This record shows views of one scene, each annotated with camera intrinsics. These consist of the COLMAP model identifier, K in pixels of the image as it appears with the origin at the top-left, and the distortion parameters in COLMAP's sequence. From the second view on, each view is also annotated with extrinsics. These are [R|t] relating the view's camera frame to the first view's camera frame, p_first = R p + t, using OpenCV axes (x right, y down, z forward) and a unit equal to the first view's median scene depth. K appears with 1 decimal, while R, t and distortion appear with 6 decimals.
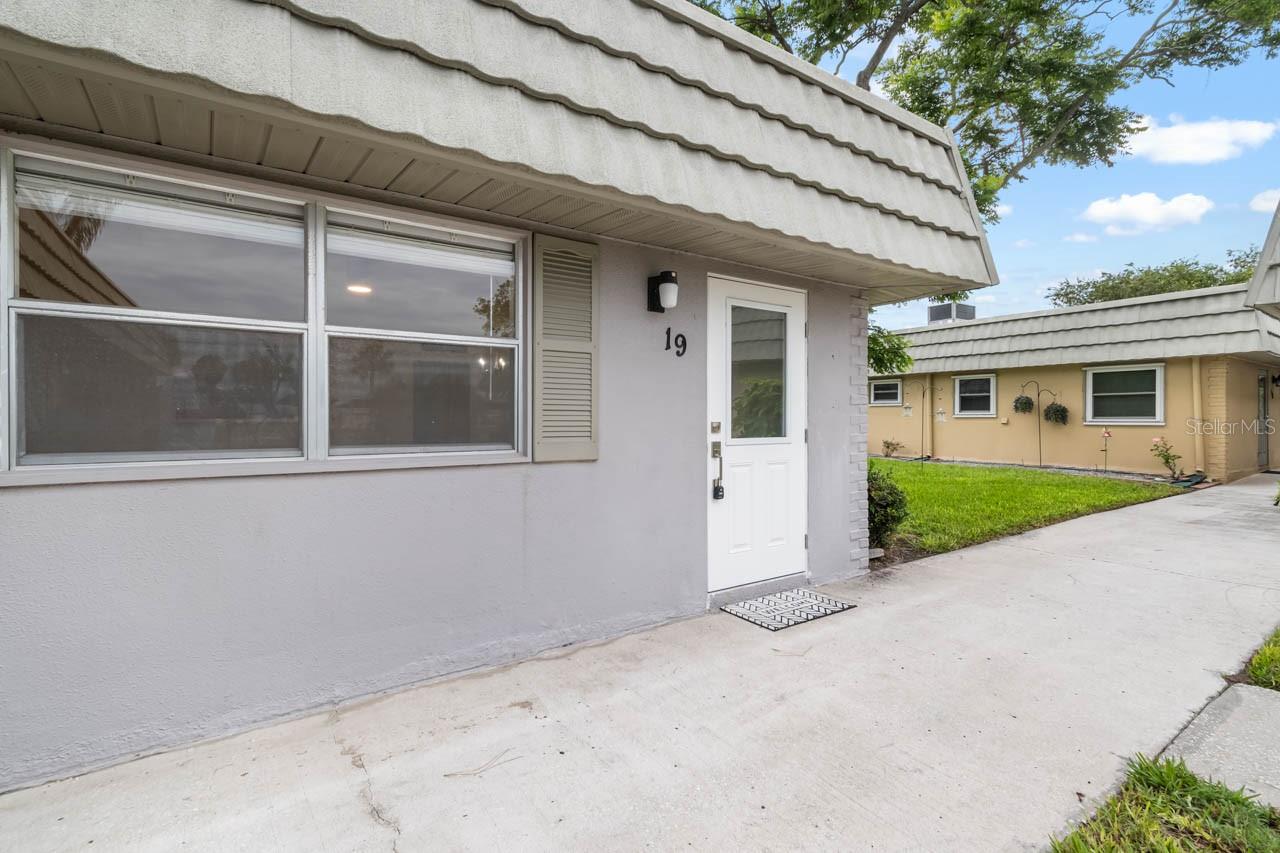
lens RADIAL K [[557.5, 0, 655.4], [0, 557.5, 414.7], [0, 0, 1]] dist [-0.000670, 0.000046]
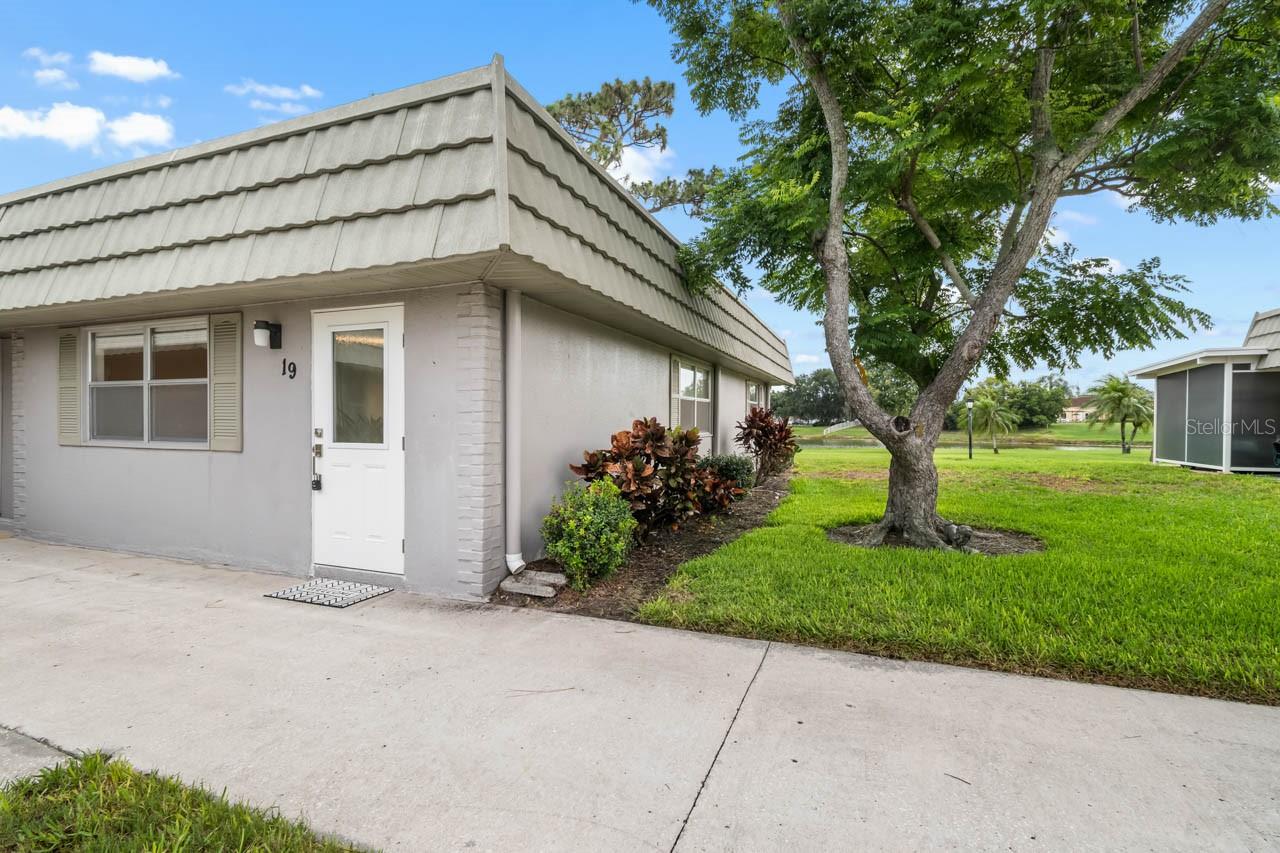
lens RADIAL K [[571.0, 0, 636.8], [0, 571.0, 421.8], [0, 0, 1]] dist [0.017860, -0.010315]
pose [[0.580104, 0.006502, -0.814516, 1.571016], [0.000936, 0.999962, 0.008649, -0.012663], [0.814542, -0.005780, 0.580076, 0.839022]]
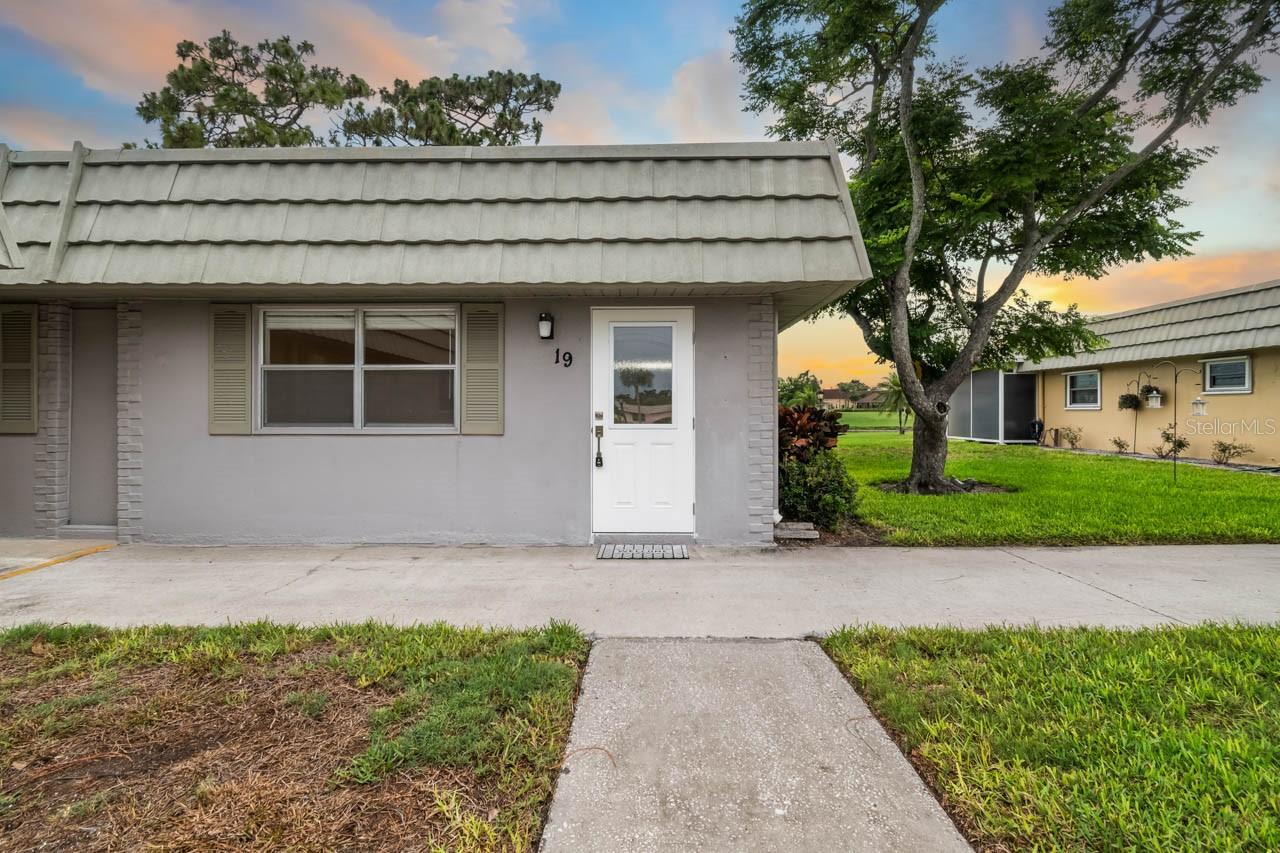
lens RADIAL K [[581.4, 0, 634.3], [0, 581.4, 406.9], [0, 0, 1]] dist [0.001876, -0.000189]
pose [[0.827028, -0.004462, -0.562144, 1.009908], [0.003935, 0.999990, -0.002149, 0.003779], [0.562148, -0.000434, 0.827037, -0.162973]]
